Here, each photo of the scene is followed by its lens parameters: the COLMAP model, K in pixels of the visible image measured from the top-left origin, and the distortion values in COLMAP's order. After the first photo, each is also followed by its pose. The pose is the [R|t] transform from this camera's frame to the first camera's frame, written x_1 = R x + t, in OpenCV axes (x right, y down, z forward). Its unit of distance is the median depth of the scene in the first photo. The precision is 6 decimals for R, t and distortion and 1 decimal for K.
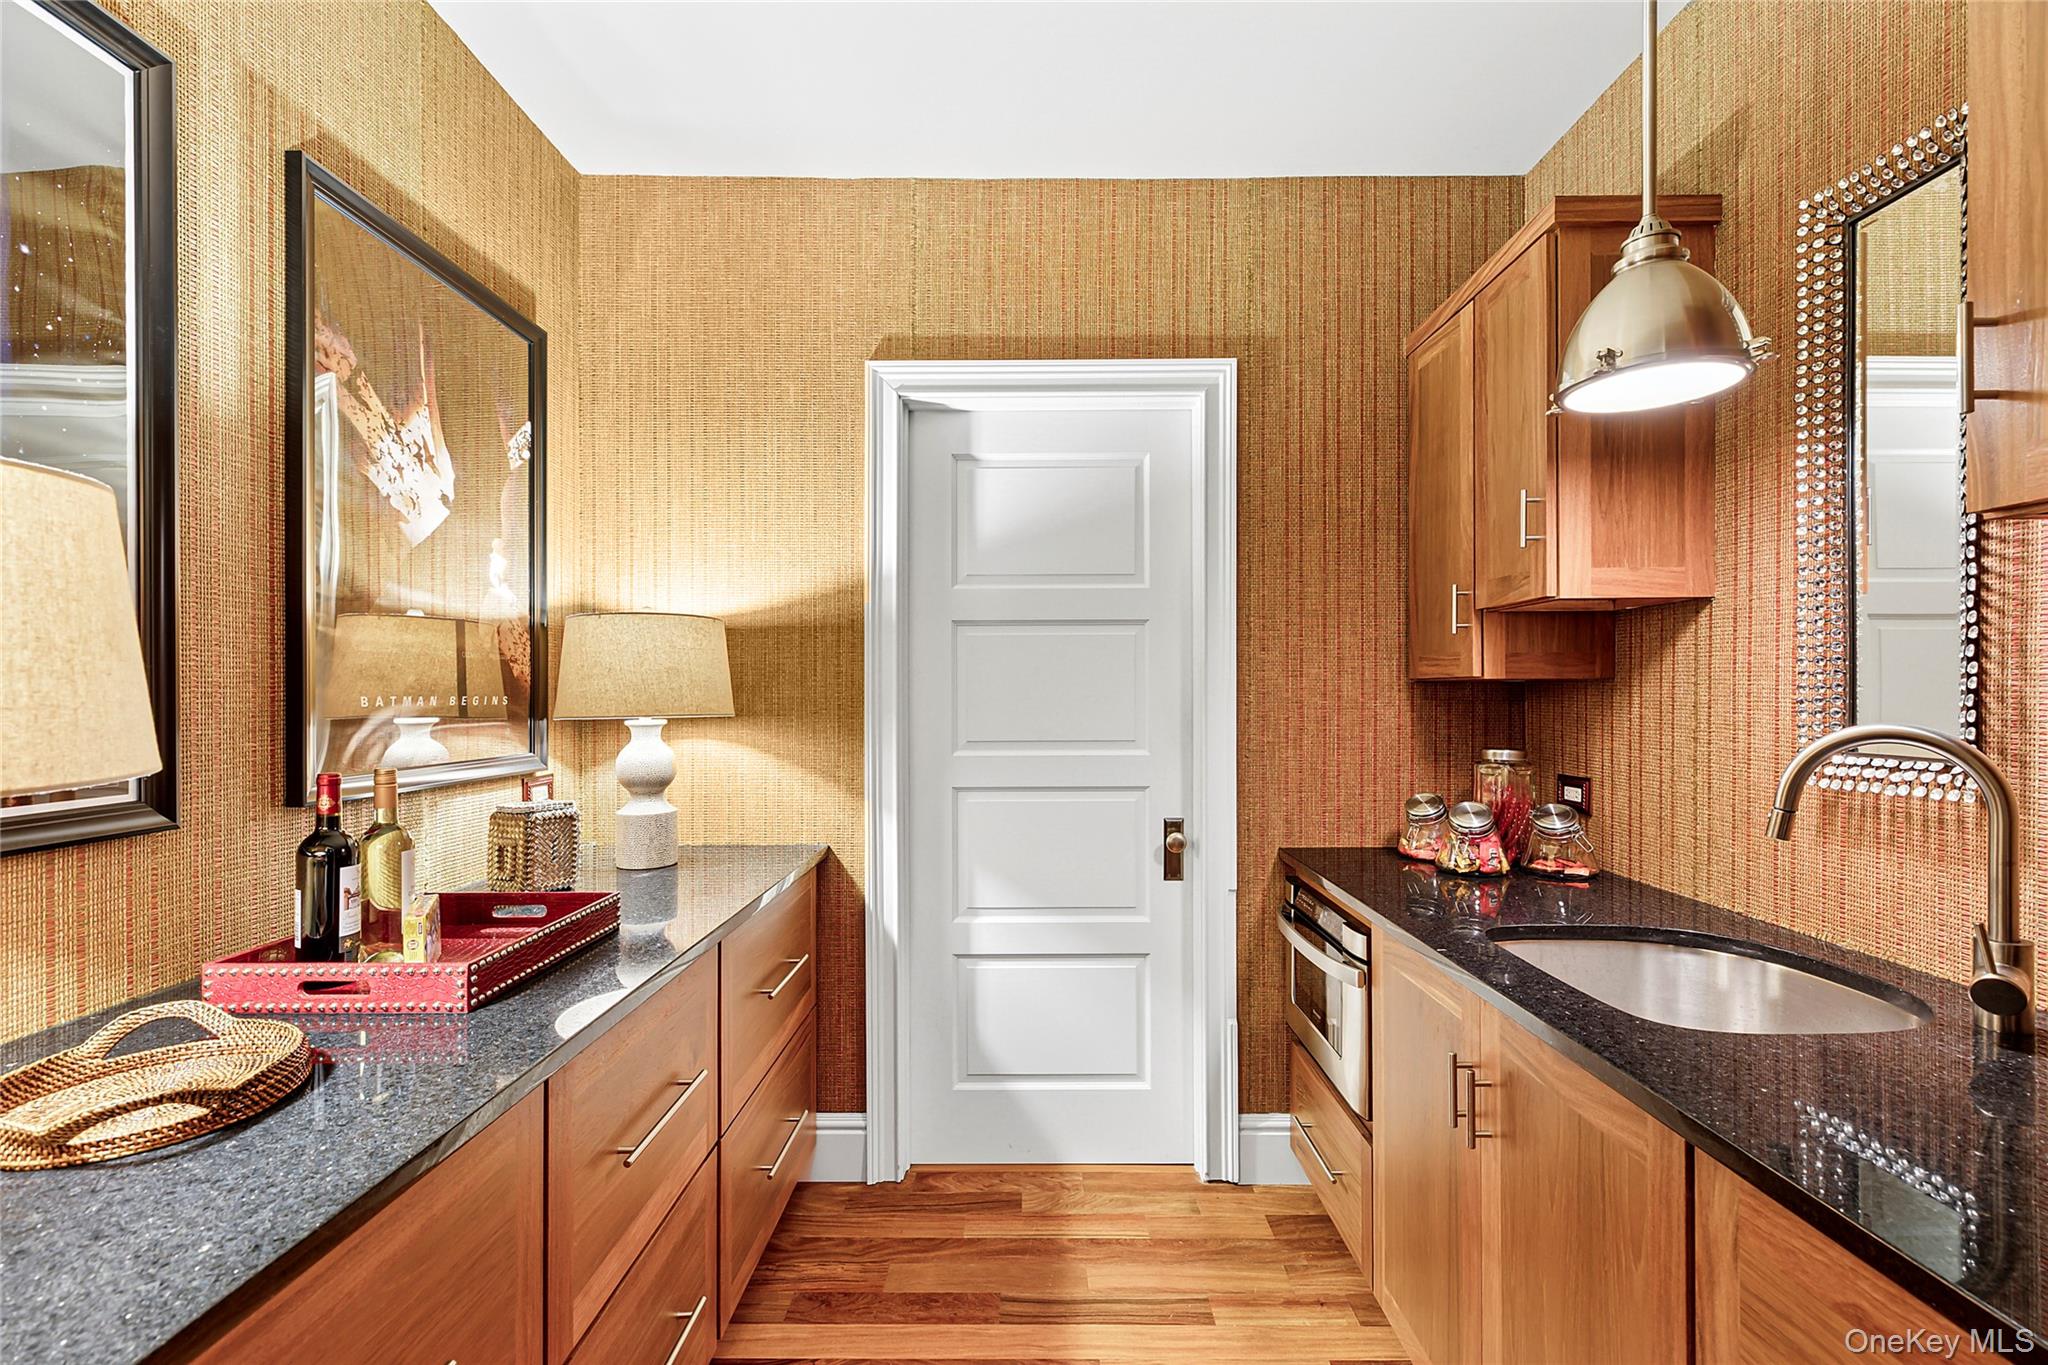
lens RADIAL K [[937.2, 0, 1024.6], [0, 937.2, 685.9], [0, 0, 1]] dist [-0.001021, -0.000067]
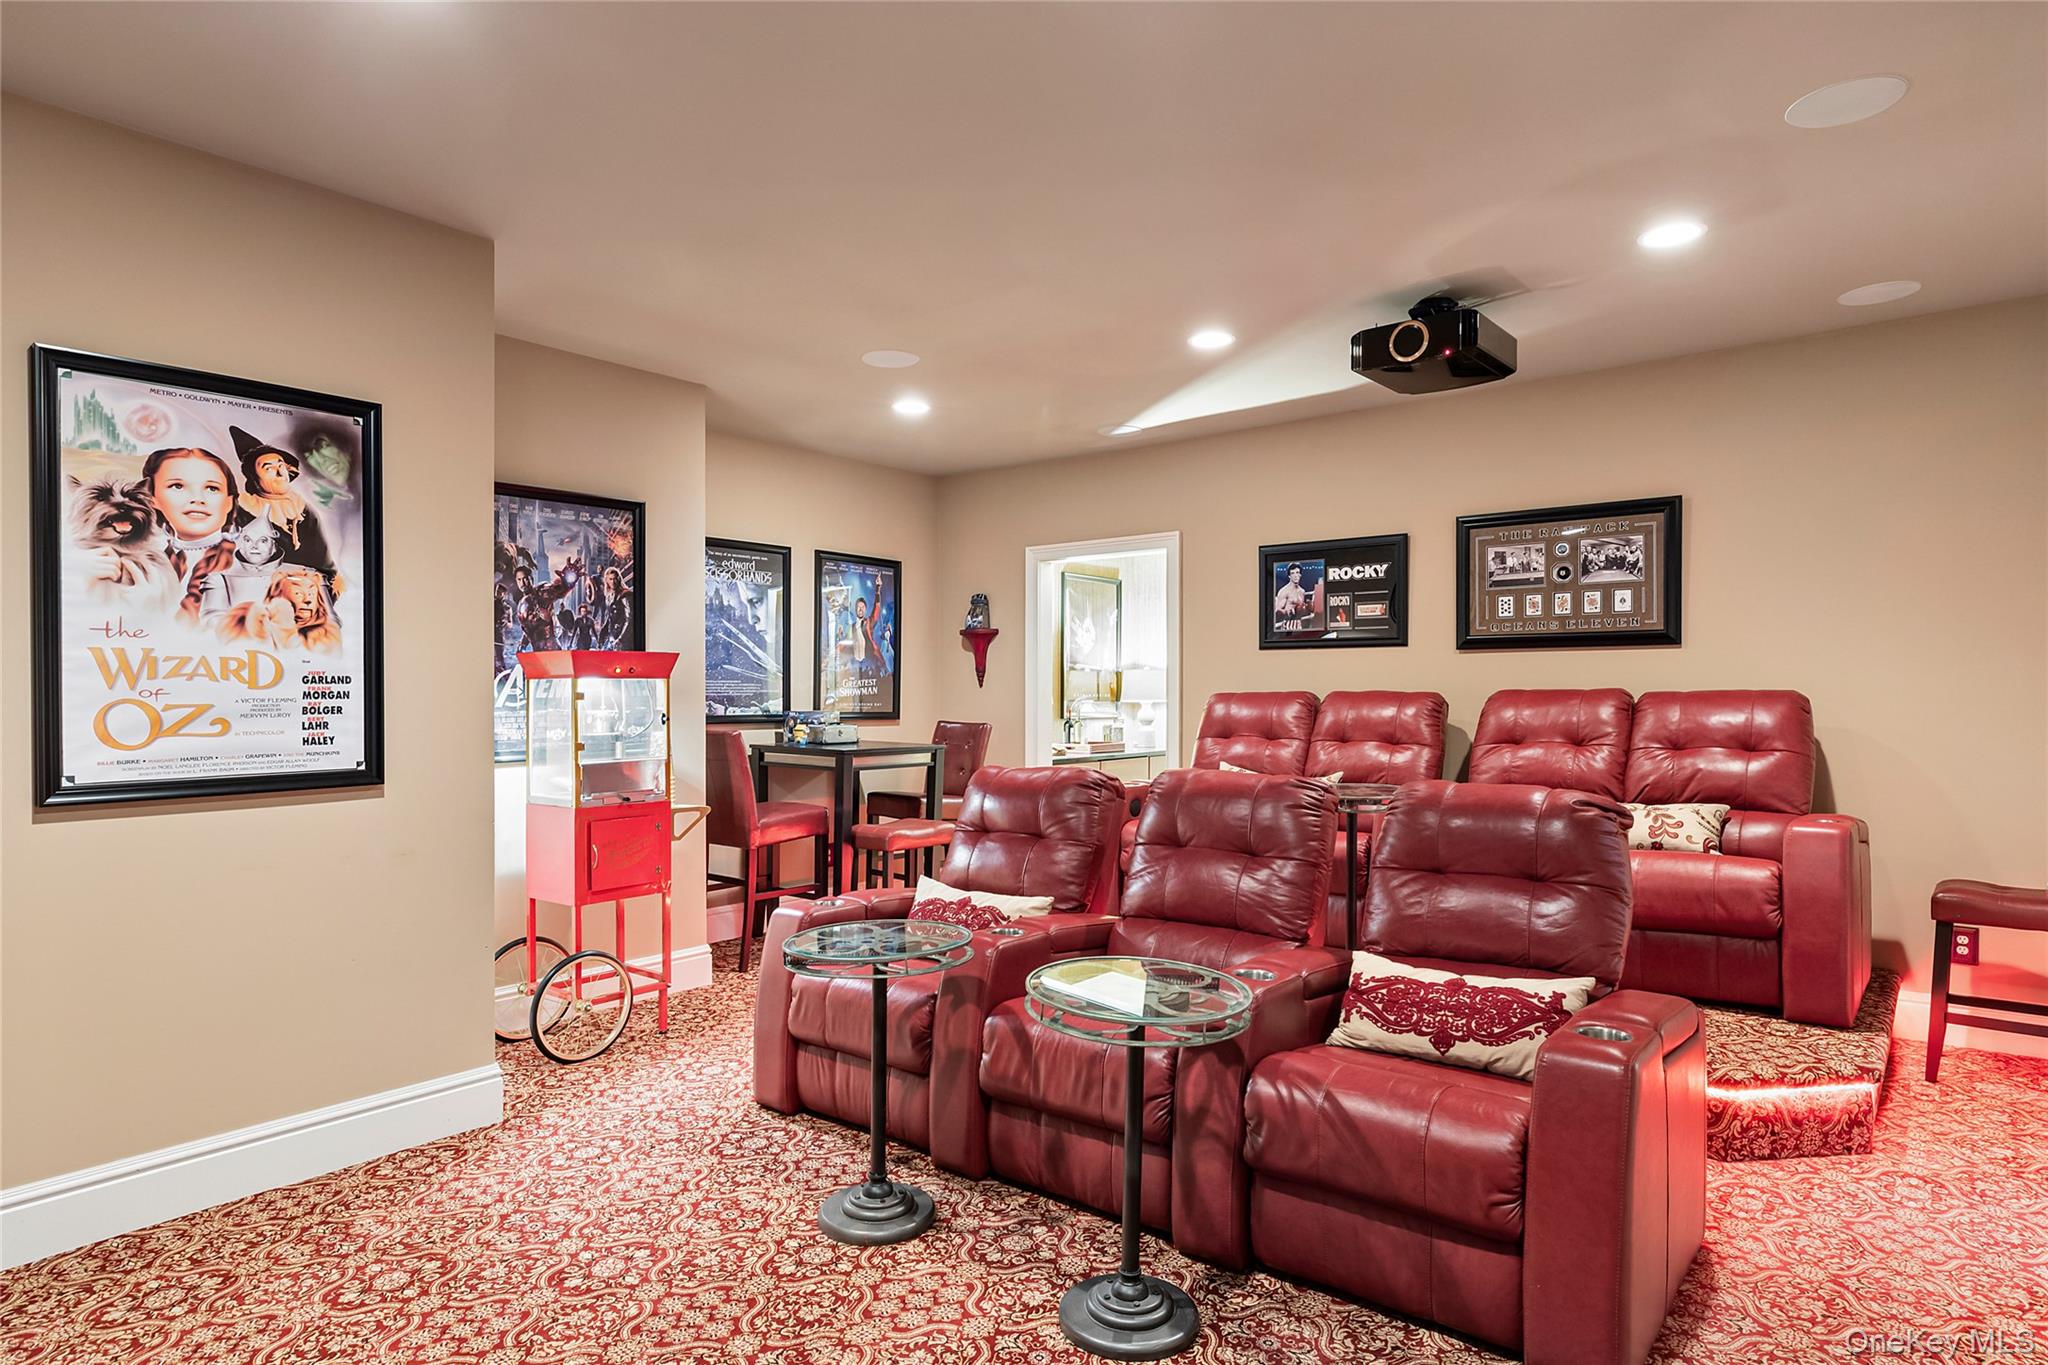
lens RADIAL K [[1168.4, 0, 1022.2], [0, 1168.4, 686.1], [0, 0, 1]] dist [-0.000003, 0.000000]
pose [[0.788383, 0.003879, -0.615172, 1.834892], [-0.001851, 0.999991, 0.003934, -0.034001], [0.615182, -0.001963, 0.788383, -2.578237]]
